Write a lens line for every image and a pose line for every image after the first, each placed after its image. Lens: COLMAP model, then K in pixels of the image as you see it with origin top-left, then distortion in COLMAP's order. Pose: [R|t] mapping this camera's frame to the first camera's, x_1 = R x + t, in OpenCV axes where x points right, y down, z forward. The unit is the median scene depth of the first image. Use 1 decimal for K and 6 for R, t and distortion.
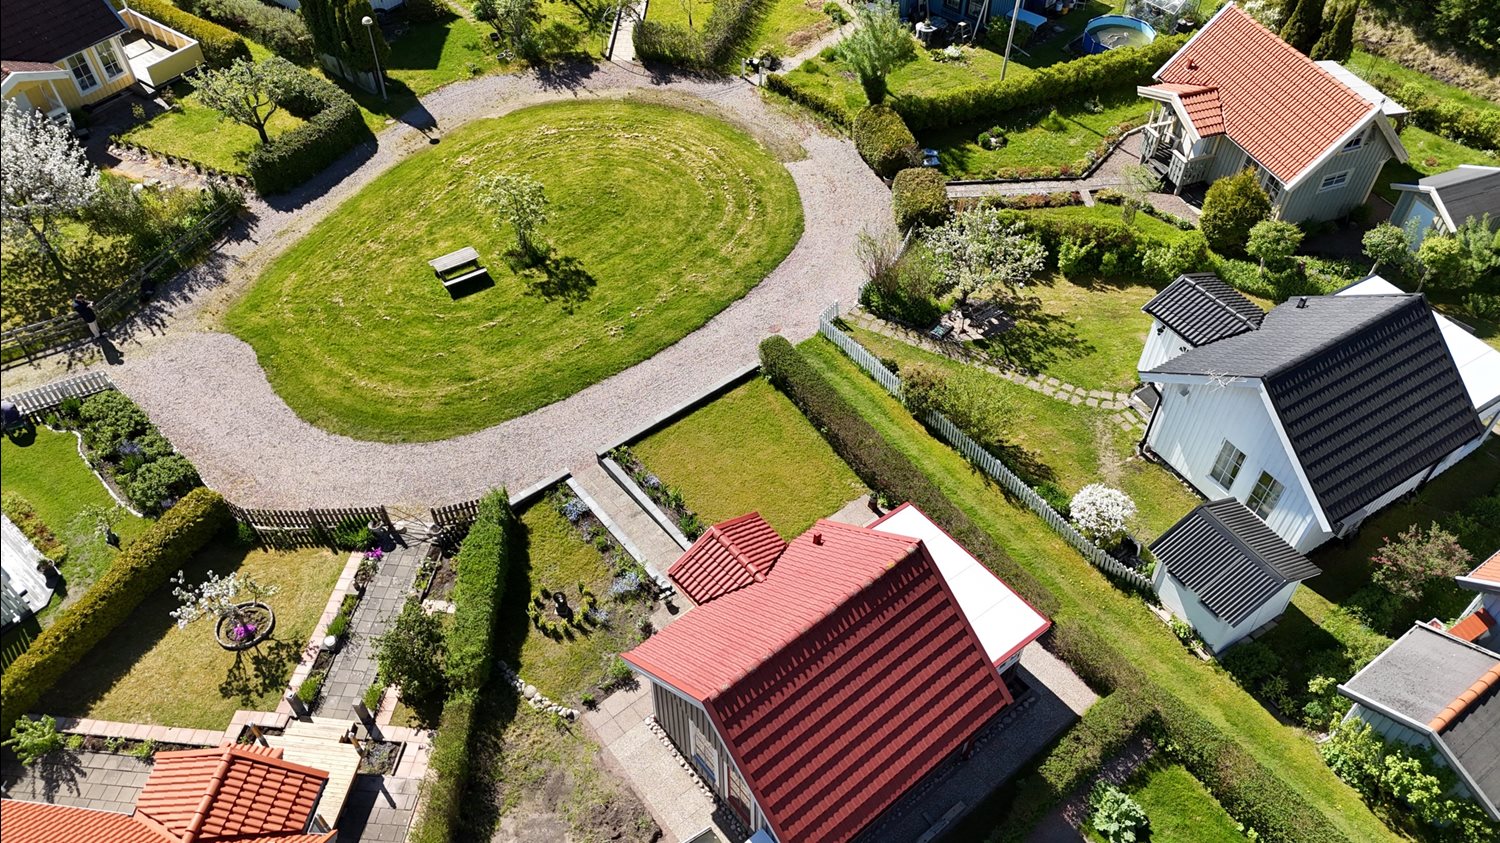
lens RADIAL K [[1097.8, 0, 753.1], [0, 1097.8, 417.1], [0, 0, 1]] dist [0.083910, -0.086568]
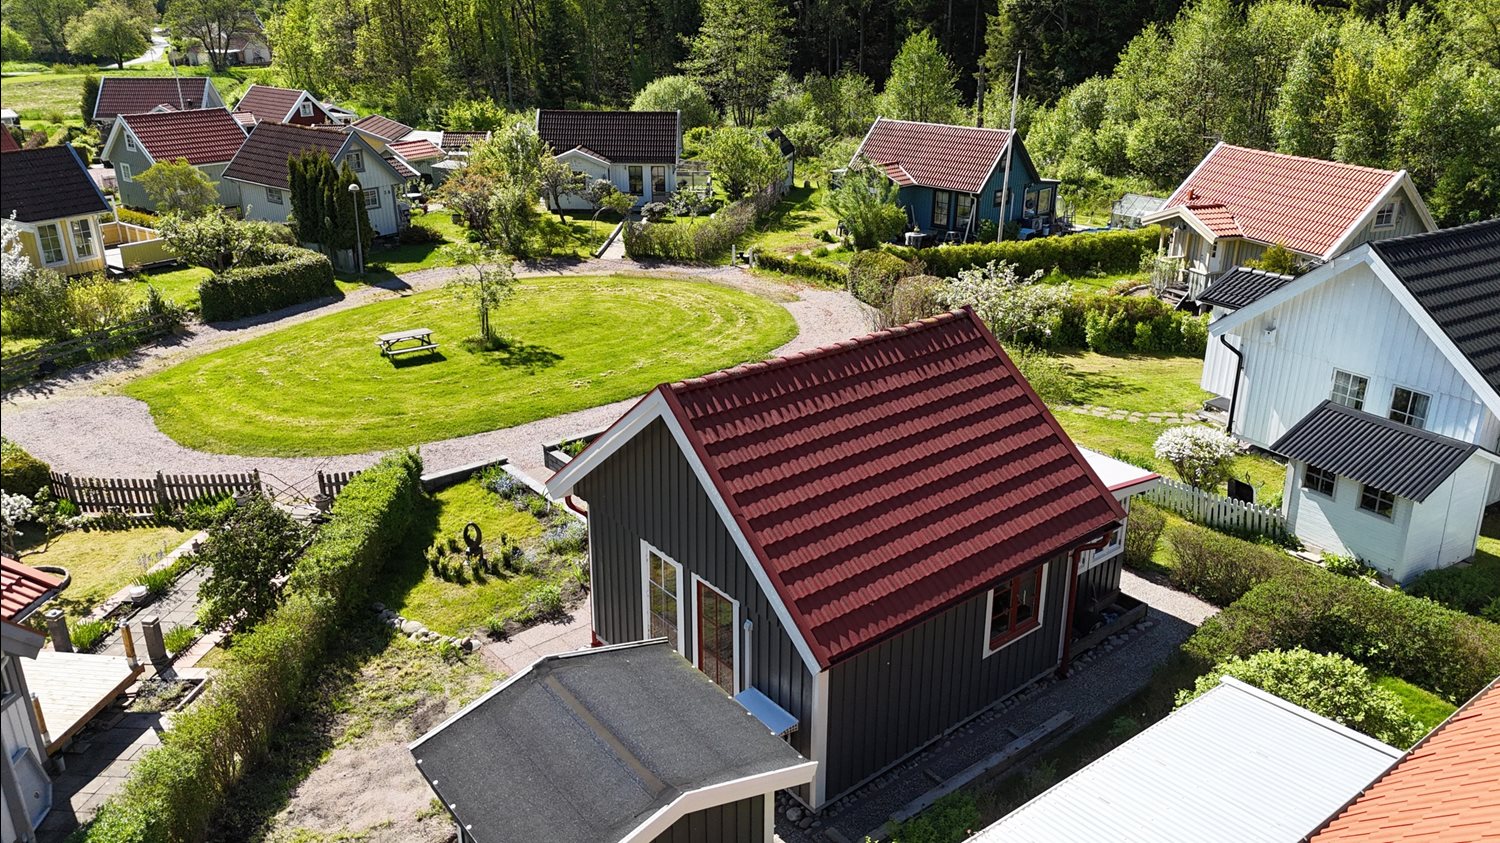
lens RADIAL K [[1097.8, 0, 753.1], [0, 1097.8, 417.1], [0, 0, 1]] dist [0.083910, -0.086568]
pose [[0.999981, -0.000741, 0.006195, 0.003523], [0.003387, 0.898304, -0.439362, 0.329781], [-0.005239, 0.439375, 0.898289, 0.249566]]
